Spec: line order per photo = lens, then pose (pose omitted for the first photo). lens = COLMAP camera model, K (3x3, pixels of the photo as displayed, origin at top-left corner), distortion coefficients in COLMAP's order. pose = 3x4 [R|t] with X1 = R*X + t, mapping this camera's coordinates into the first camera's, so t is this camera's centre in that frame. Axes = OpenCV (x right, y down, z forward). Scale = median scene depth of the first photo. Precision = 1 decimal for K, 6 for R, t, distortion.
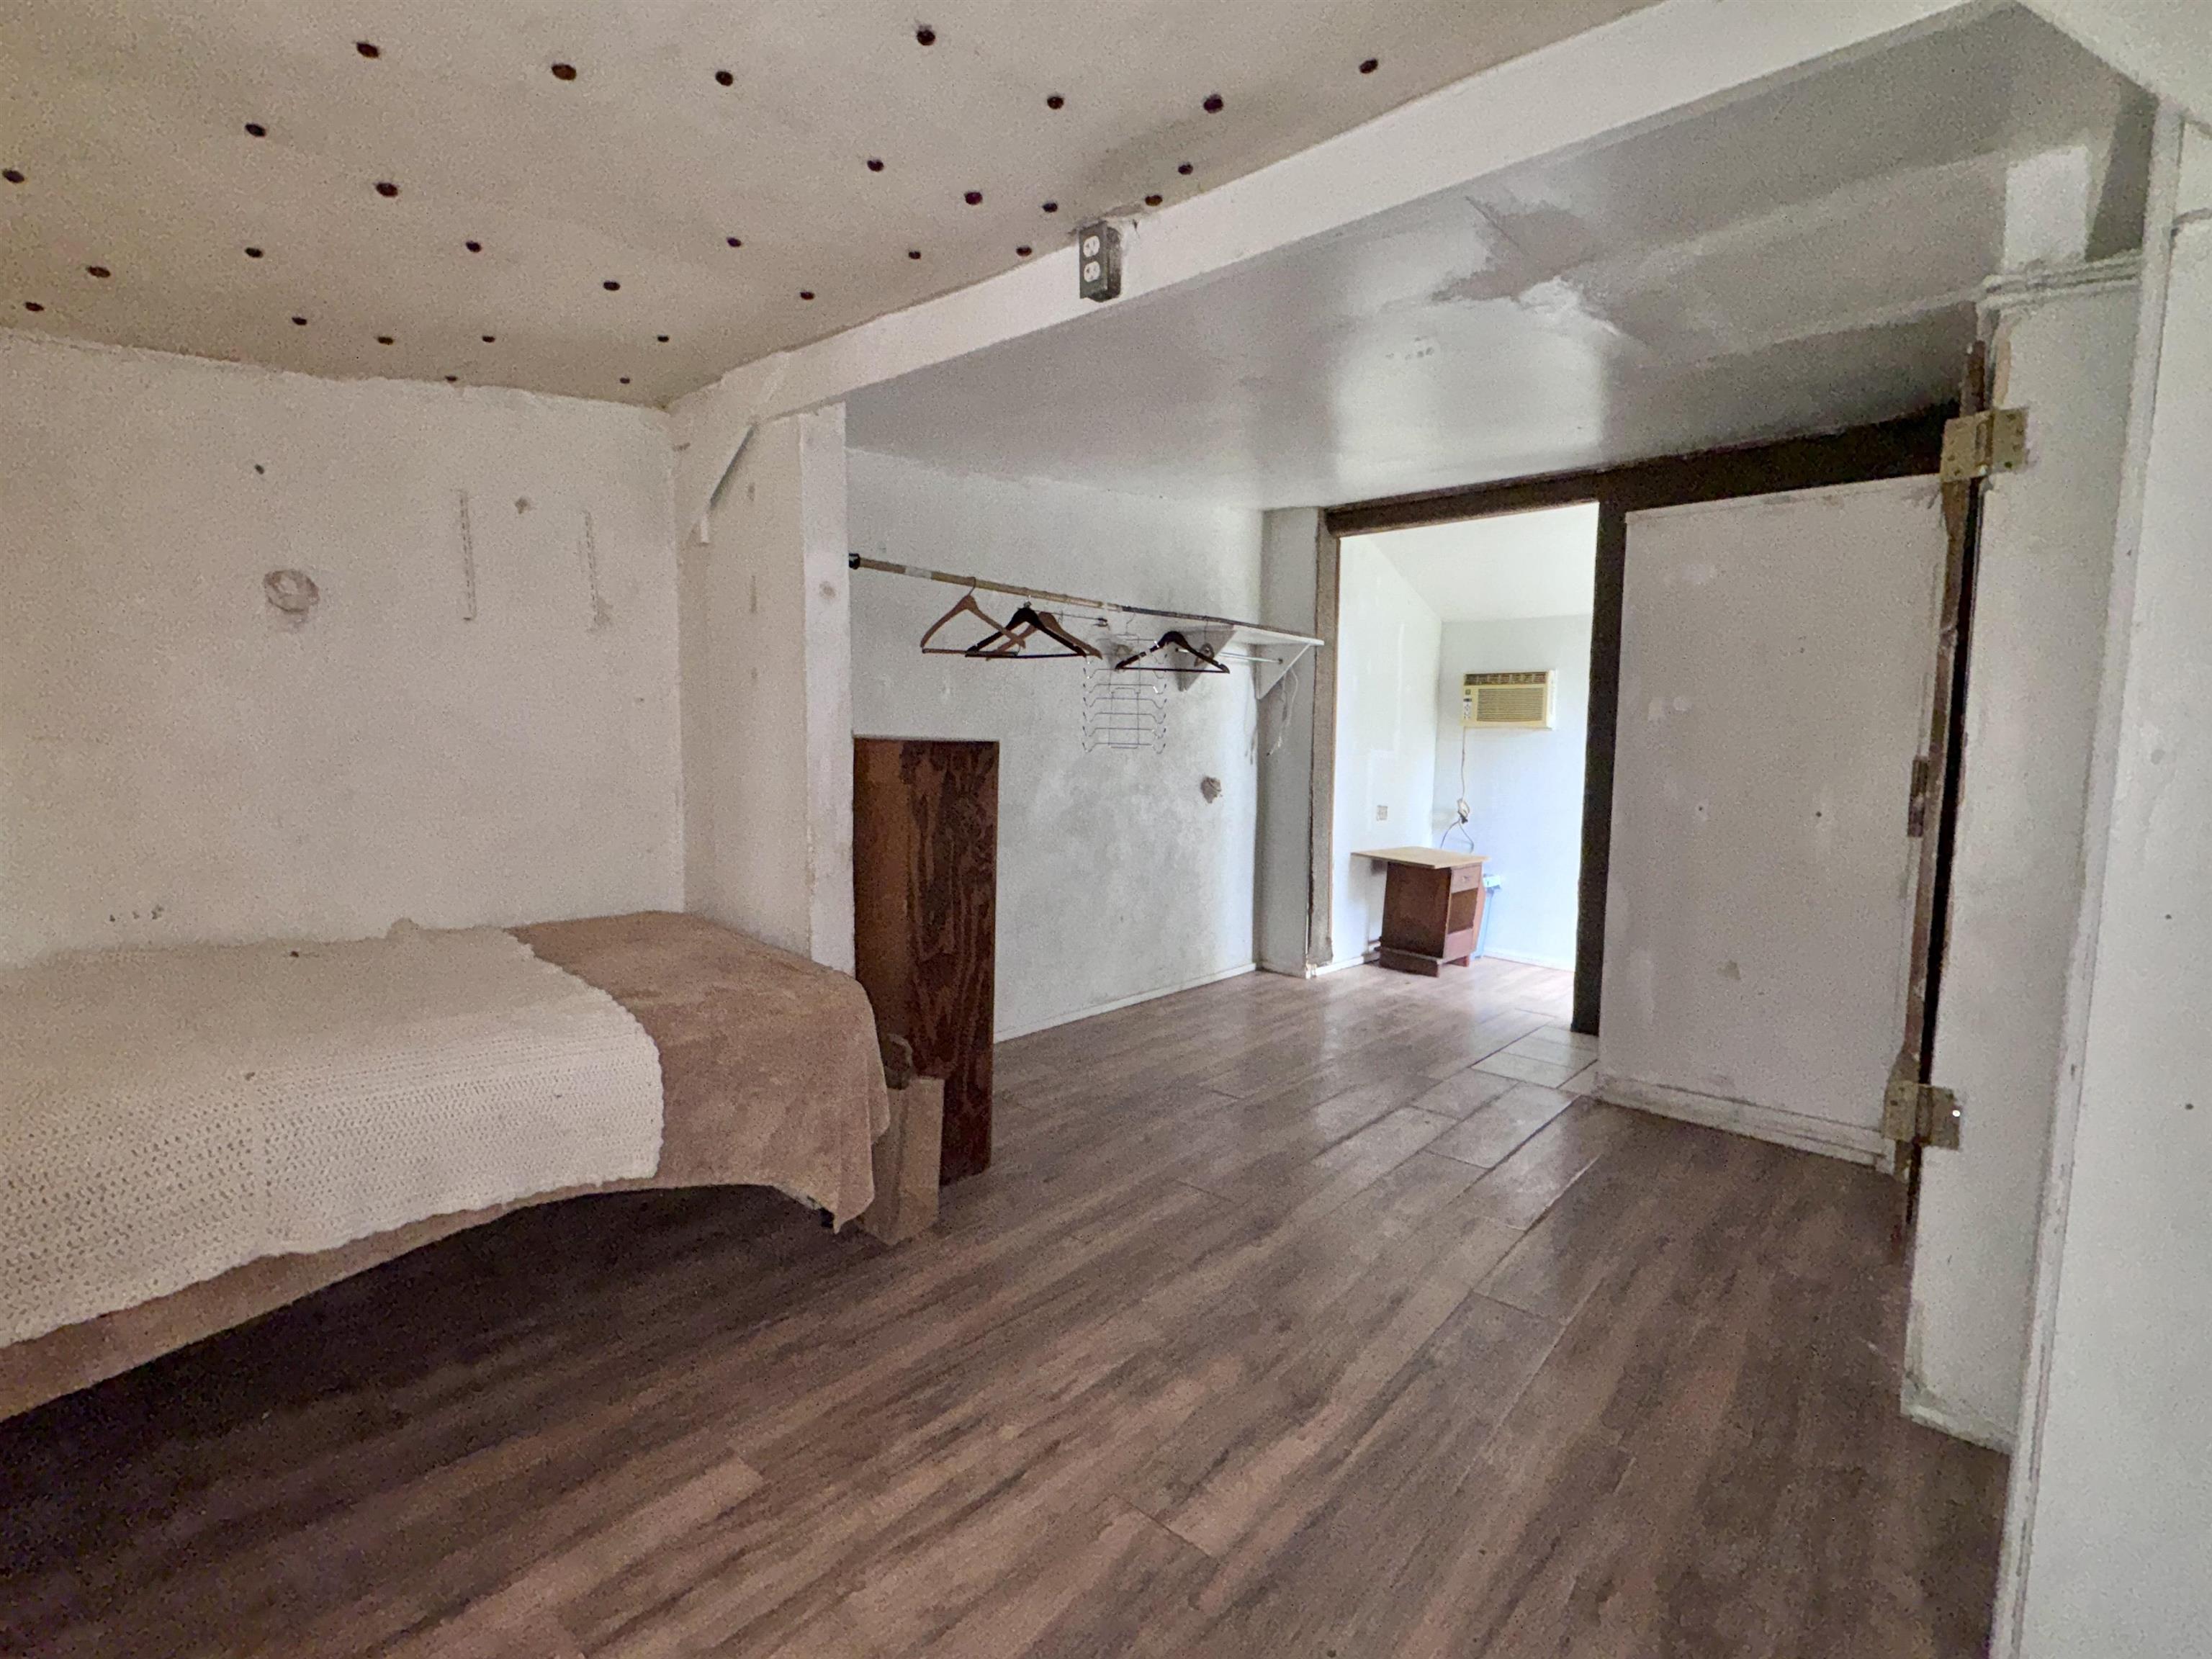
lens RADIAL K [[1014.3, 0, 1101.4], [0, 1014.3, 827.9], [0, 0, 1]] dist [0.000261, 0.000173]
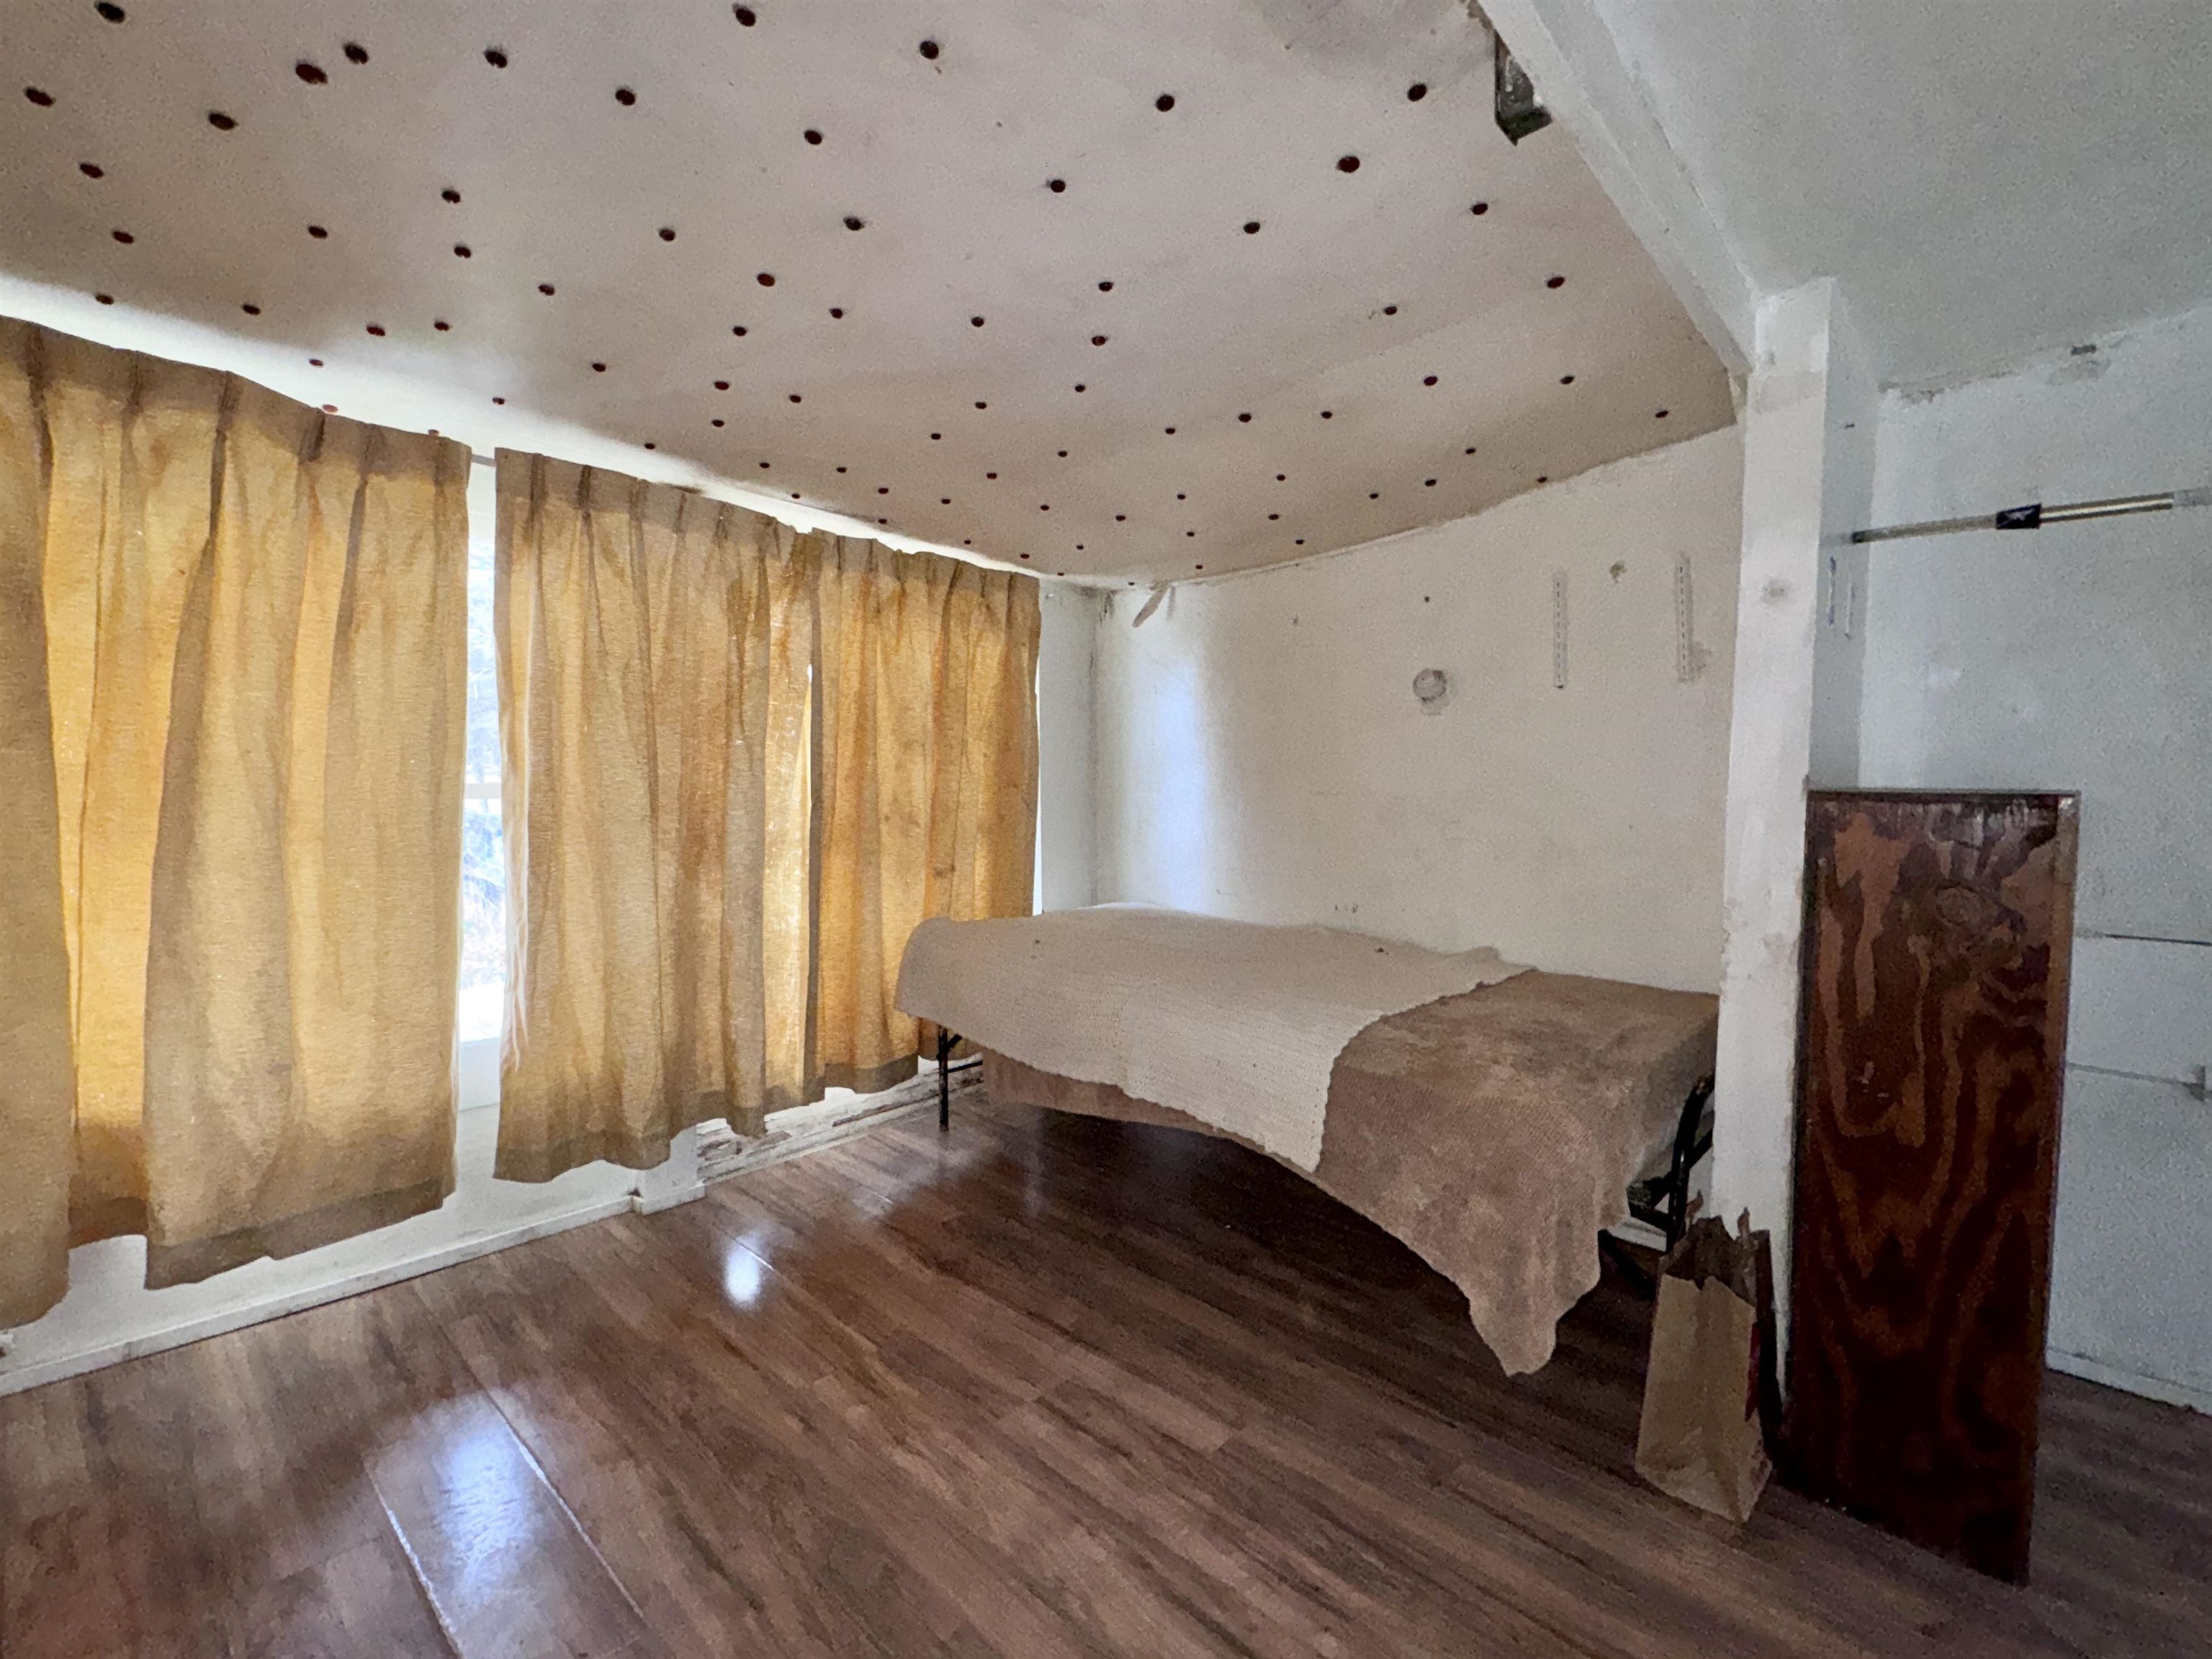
lens RADIAL K [[1014.3, 0, 1100.0], [0, 1014.3, 829.5], [0, 0, 1]] dist [0.000261, 0.000173]
pose [[-0.043319, 0.021493, -0.998830, 0.688852], [-0.107273, 0.993889, 0.026039, -0.038602], [0.993285, 0.108275, -0.040748, 0.781515]]
